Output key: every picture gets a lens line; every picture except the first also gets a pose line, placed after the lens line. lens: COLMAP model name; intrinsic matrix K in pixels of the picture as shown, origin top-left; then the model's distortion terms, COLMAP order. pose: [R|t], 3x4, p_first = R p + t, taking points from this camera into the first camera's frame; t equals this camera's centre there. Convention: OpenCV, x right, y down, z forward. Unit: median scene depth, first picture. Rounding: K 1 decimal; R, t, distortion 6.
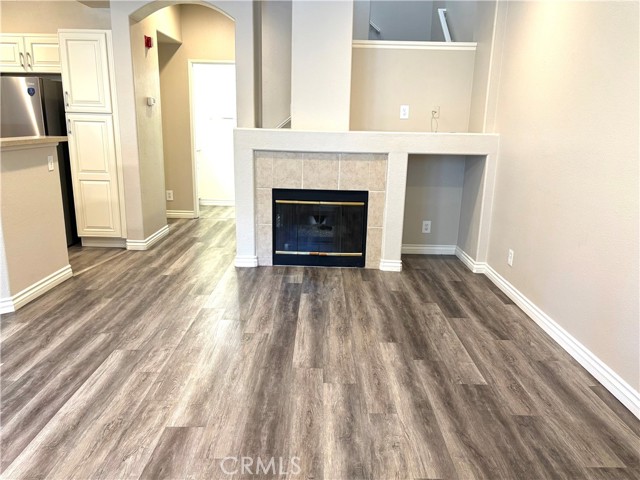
lens RADIAL K [[491.1, 0, 321.1], [0, 491.1, 238.8], [0, 0, 1]] dist [0.058732, -0.061212]
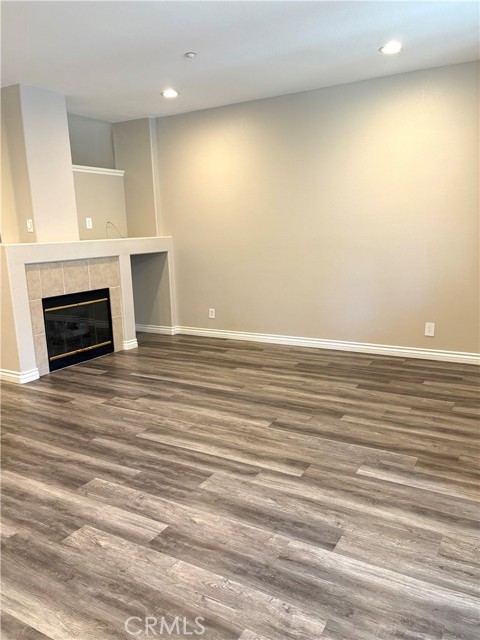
lens RADIAL K [[491.1, 0, 240.0], [0, 491.1, 321.6], [0, 0, 1]] dist [0.058732, -0.061212]
pose [[0.494964, -0.202376, 0.845017, -0.838568], [0.241666, 0.966192, 0.089842, -0.051649], [-0.834631, 0.159743, 0.527138, 0.109863]]
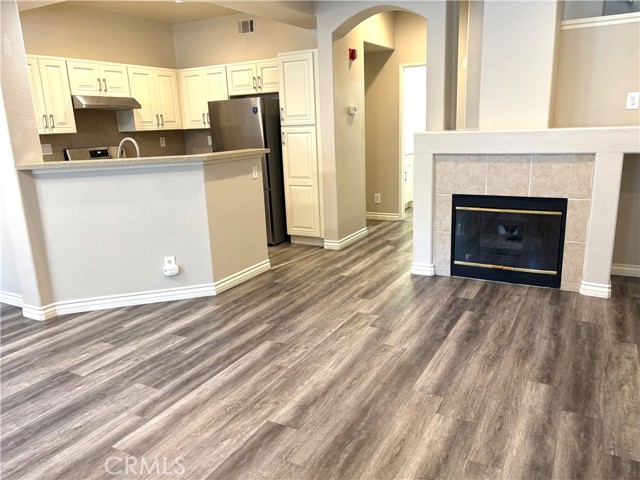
lens RADIAL K [[491.1, 0, 322.3], [0, 491.1, 242.0], [0, 0, 1]] dist [0.058732, -0.061212]
pose [[0.874313, 0.059023, -0.481760, 0.151990], [-0.054125, 0.998244, 0.024073, -0.022227], [0.482335, 0.005028, 0.875972, 0.057523]]
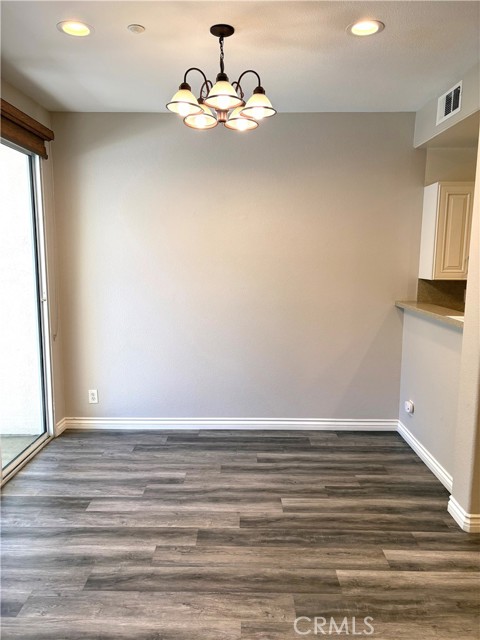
lens RADIAL K [[491.1, 0, 236.6], [0, 491.1, 319.8], [0, 0, 1]] dist [0.058732, -0.061212]
pose [[-0.007456, 0.123785, -0.992281, -0.075770], [-0.240245, 0.963023, 0.121940, -0.115699], [0.970684, 0.239300, 0.022559, 0.215299]]
